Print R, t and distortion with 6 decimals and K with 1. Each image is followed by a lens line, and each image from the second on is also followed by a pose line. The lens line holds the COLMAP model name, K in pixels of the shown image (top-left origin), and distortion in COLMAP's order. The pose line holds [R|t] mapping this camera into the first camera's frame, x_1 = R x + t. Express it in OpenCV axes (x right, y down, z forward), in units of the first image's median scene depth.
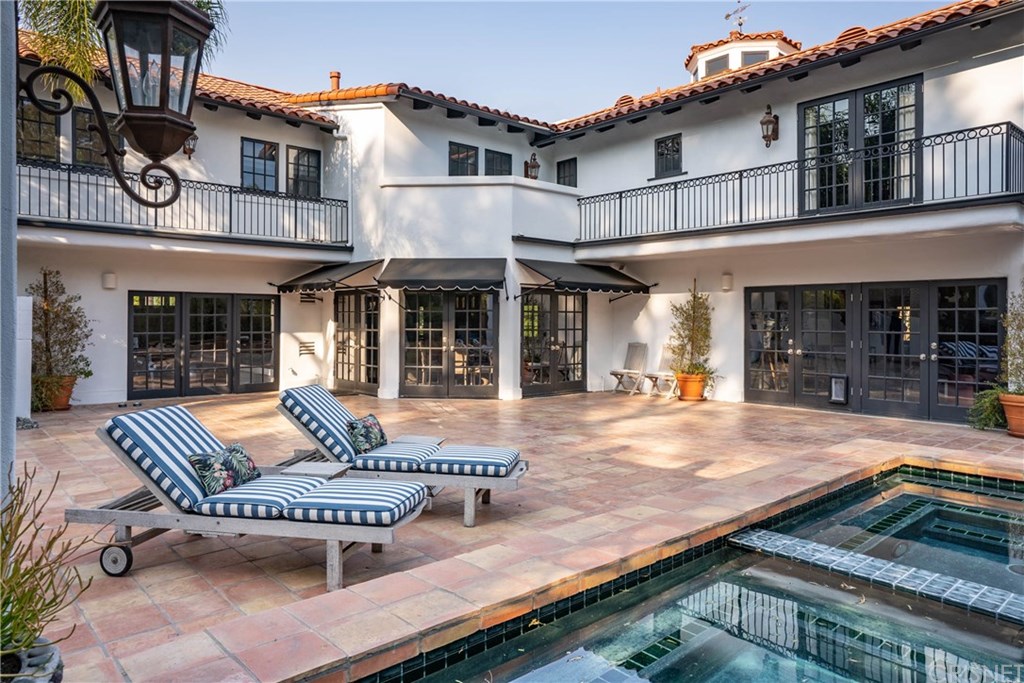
lens RADIAL K [[668.5, 0, 511.9], [0, 668.5, 306.9], [0, 0, 1]] dist [0.027648, -0.000385]
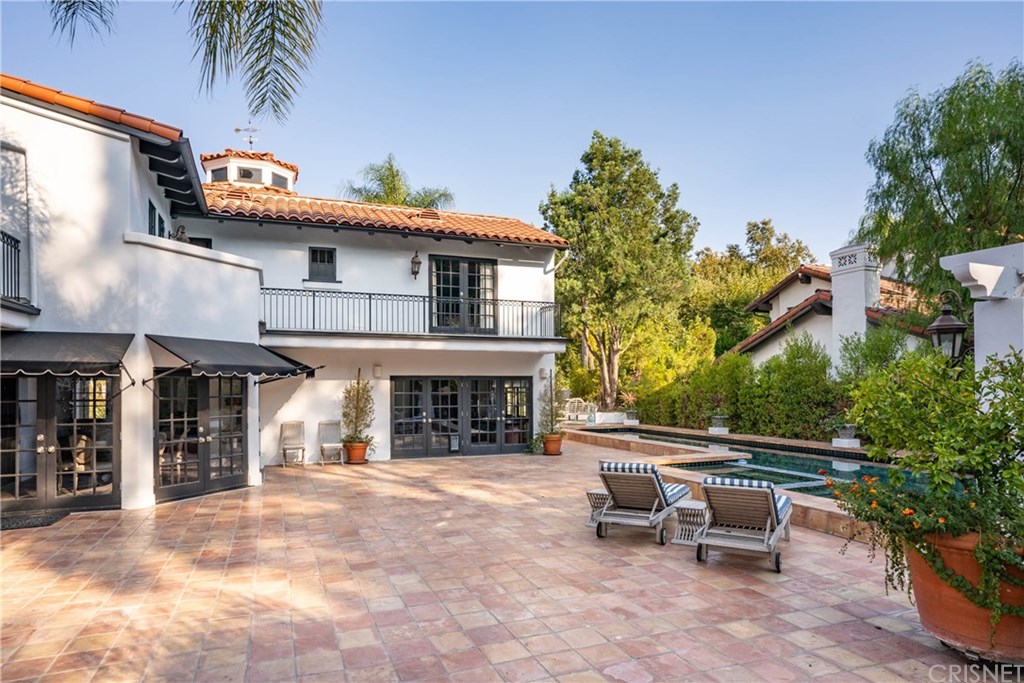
lens RADIAL K [[593.3, 0, 512.4], [0, 593.3, 382.6], [0, 0, 1]] dist [-0.034313, -0.000176]
pose [[0.316462, -0.004540, 0.948594, -0.745405], [-0.006437, 0.999955, 0.006933, -0.028901], [-0.948583, -0.008300, 0.316418, 0.399965]]
